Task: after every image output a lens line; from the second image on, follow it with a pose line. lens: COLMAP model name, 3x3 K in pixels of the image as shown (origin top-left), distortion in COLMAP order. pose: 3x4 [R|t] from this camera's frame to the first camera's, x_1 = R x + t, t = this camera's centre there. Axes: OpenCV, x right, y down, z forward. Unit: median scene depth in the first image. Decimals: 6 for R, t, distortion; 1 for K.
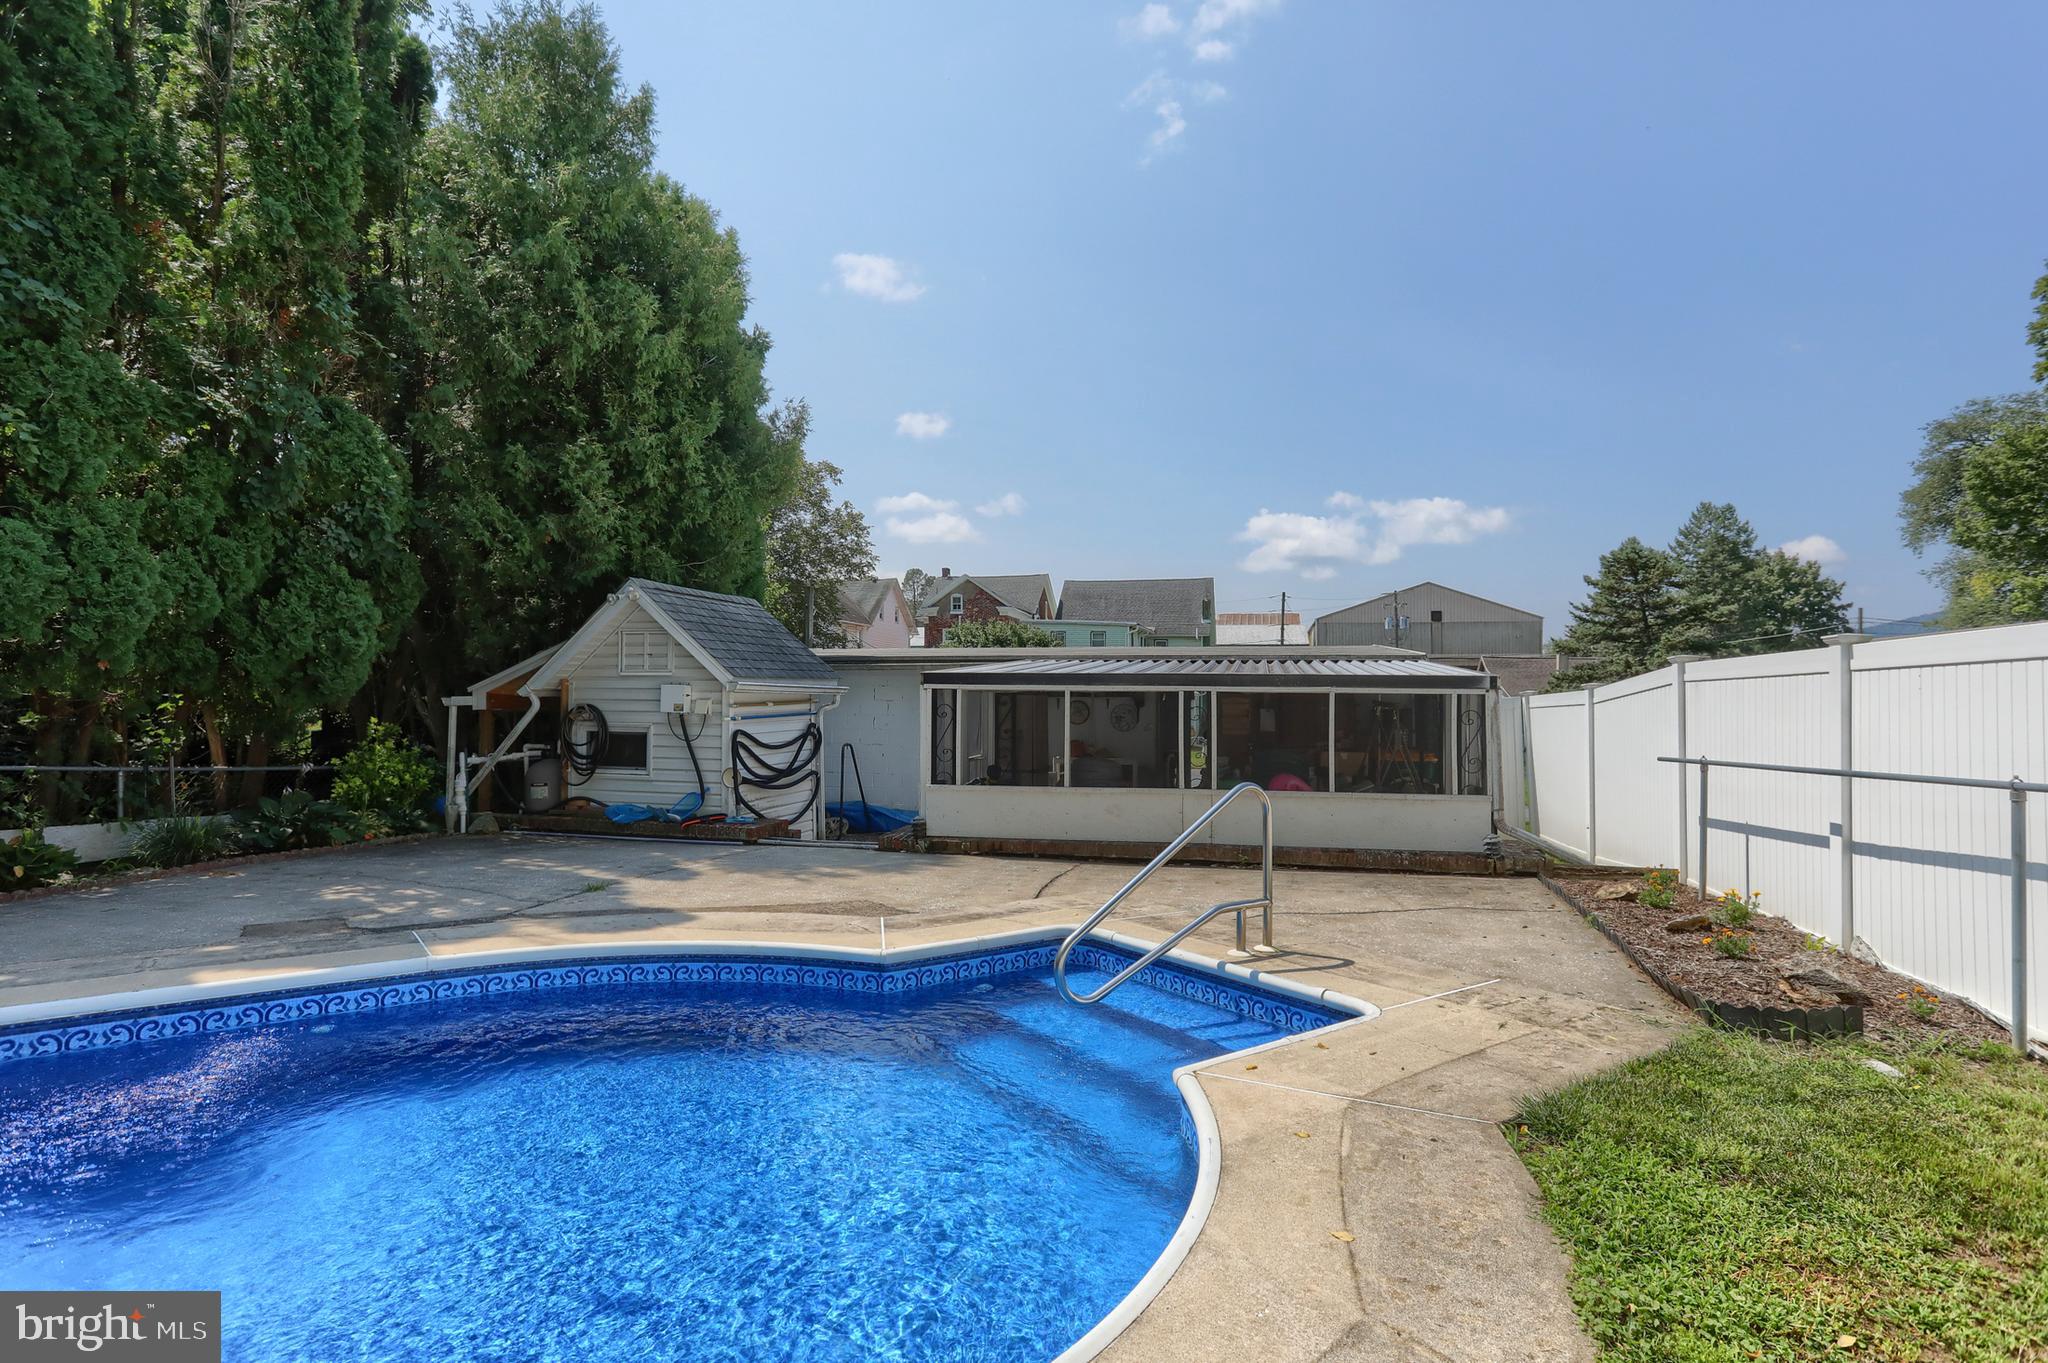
lens RADIAL K [[1053.8, 0, 1024.0], [0, 1053.8, 681.5], [0, 0, 1]] dist [-0.039419, 0.019118]
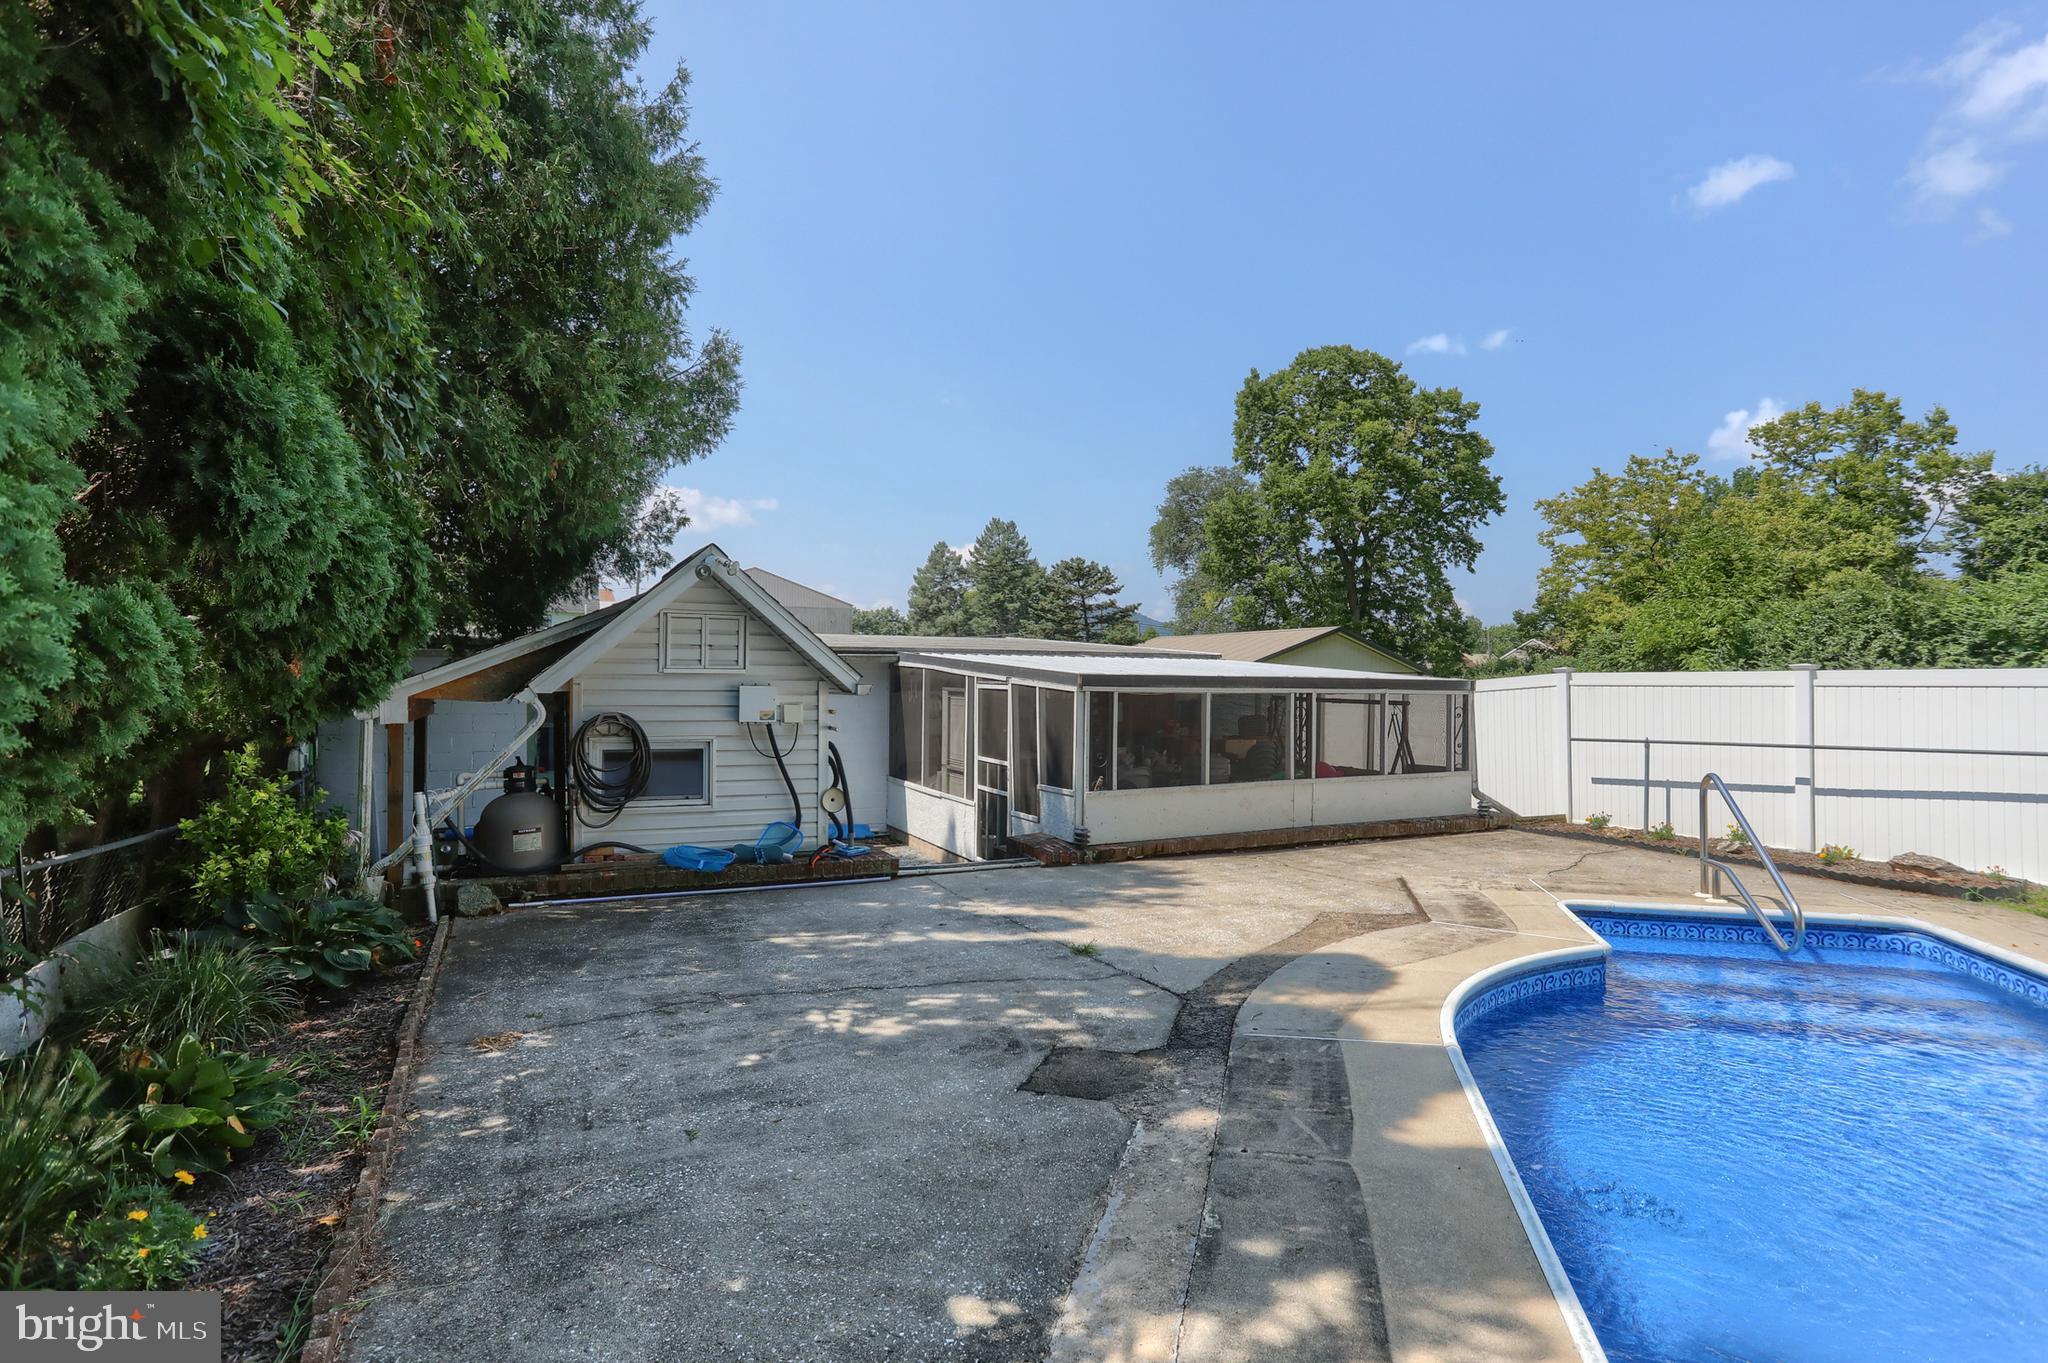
lens RADIAL K [[1014.5, 0, 1024.0], [0, 1014.5, 681.5], [0, 0, 1]] dist [-0.046624, 0.007016]
pose [[0.783511, -0.001699, 0.621375, -0.604068], [-0.012911, 0.999736, 0.019013, -0.016024], [-0.621244, -0.022920, 0.783282, 0.275120]]
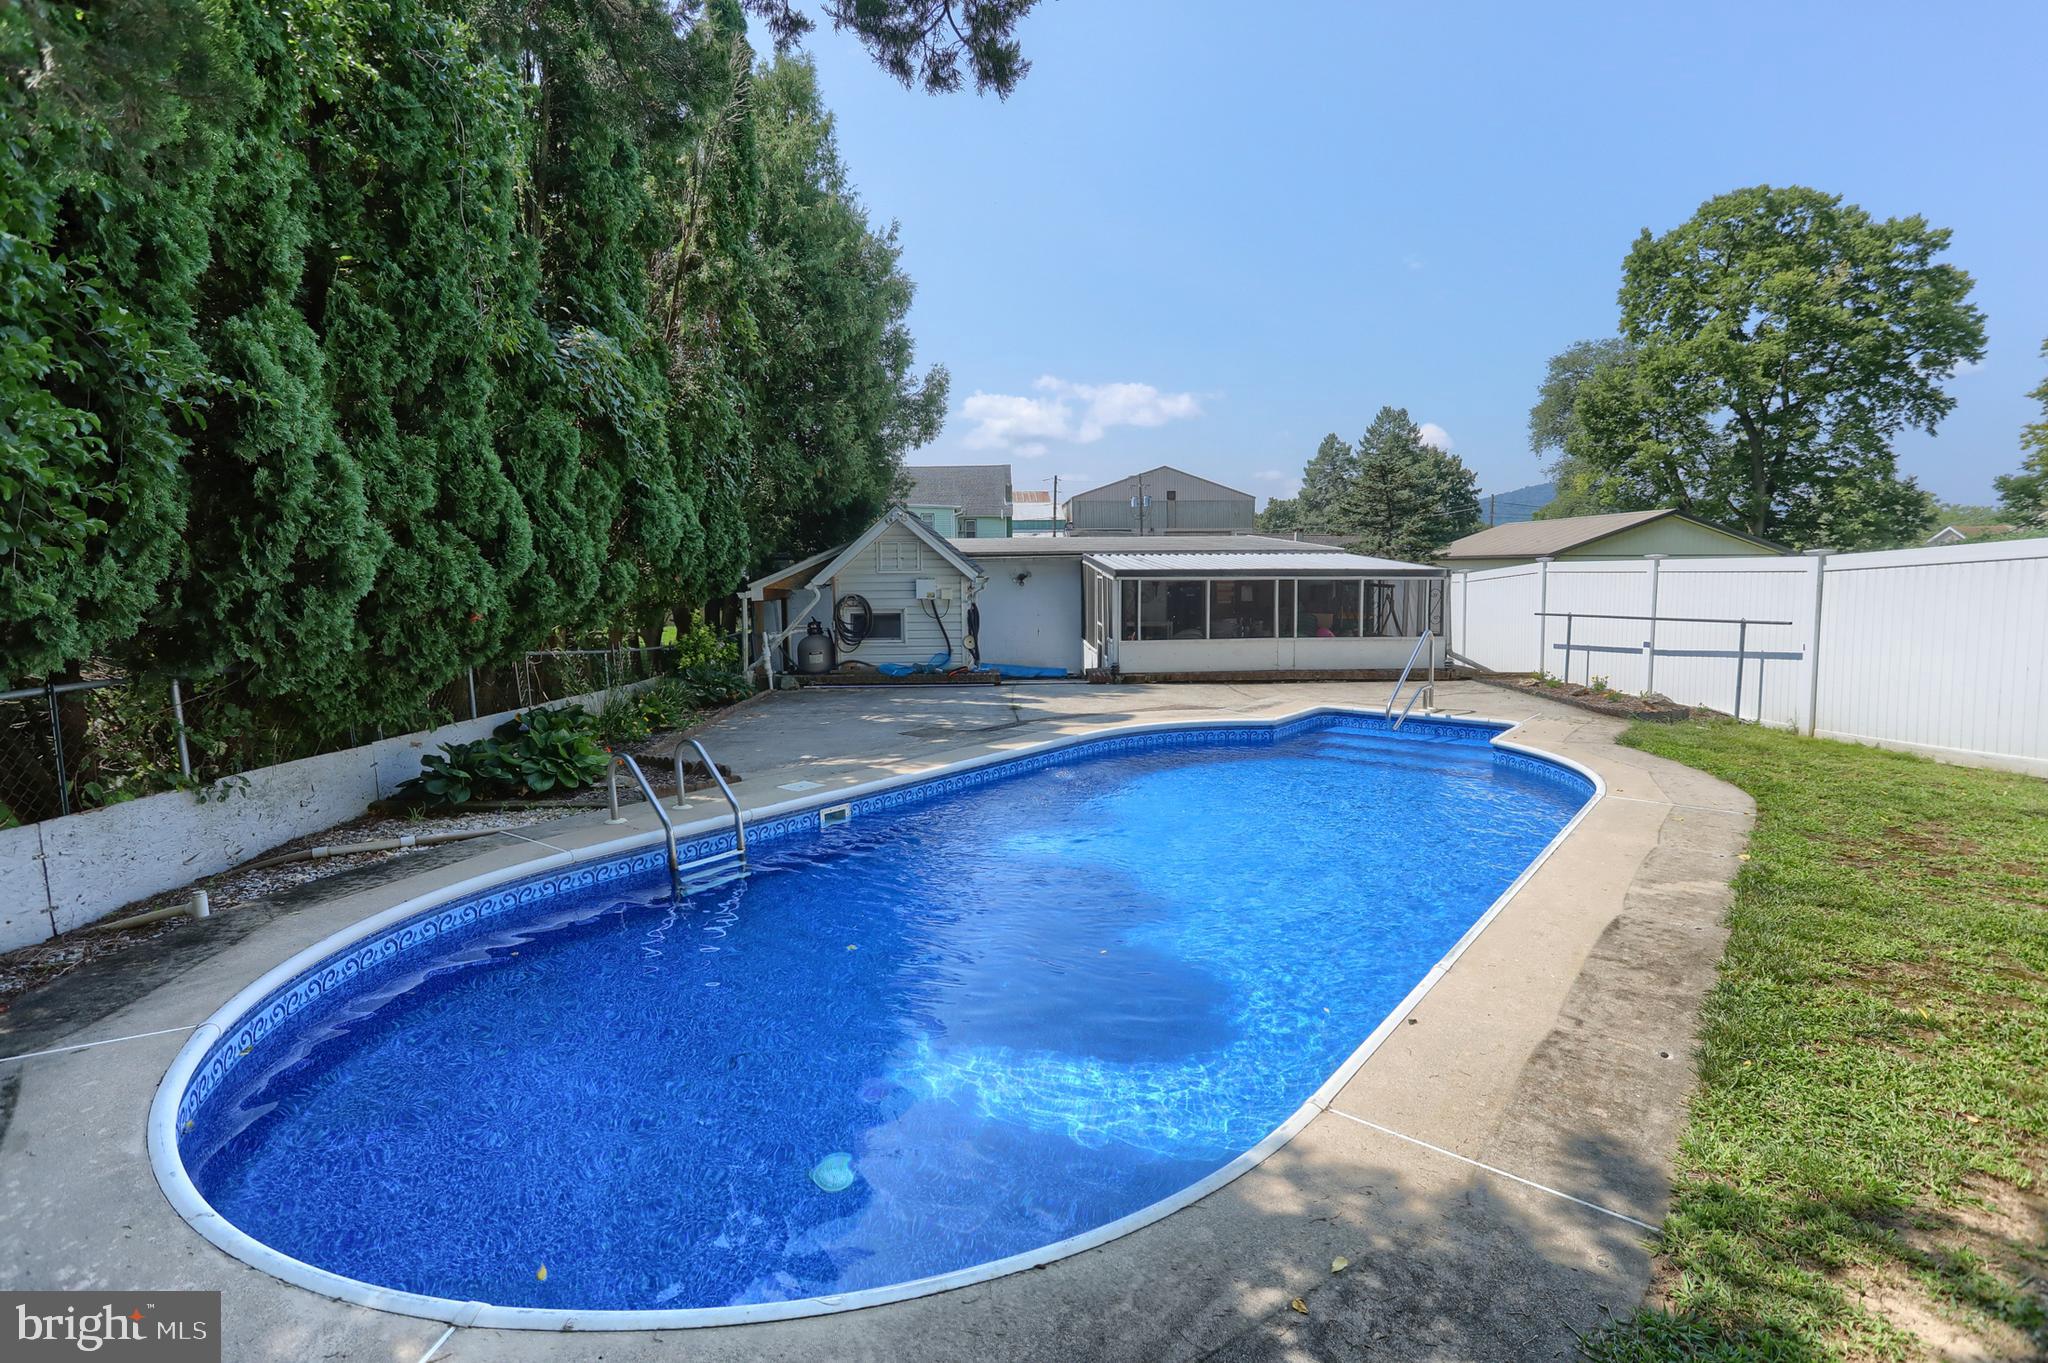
lens RADIAL K [[959.0, 0, 1024.0], [0, 959.0, 681.5], [0, 0, 1]] dist [-0.063555, 0.030211]
pose [[0.970106, -0.045008, 0.238472, -0.489929], [0.012846, 0.990798, 0.134739, -0.031632], [-0.242342, -0.127648, 0.961757, -0.295692]]
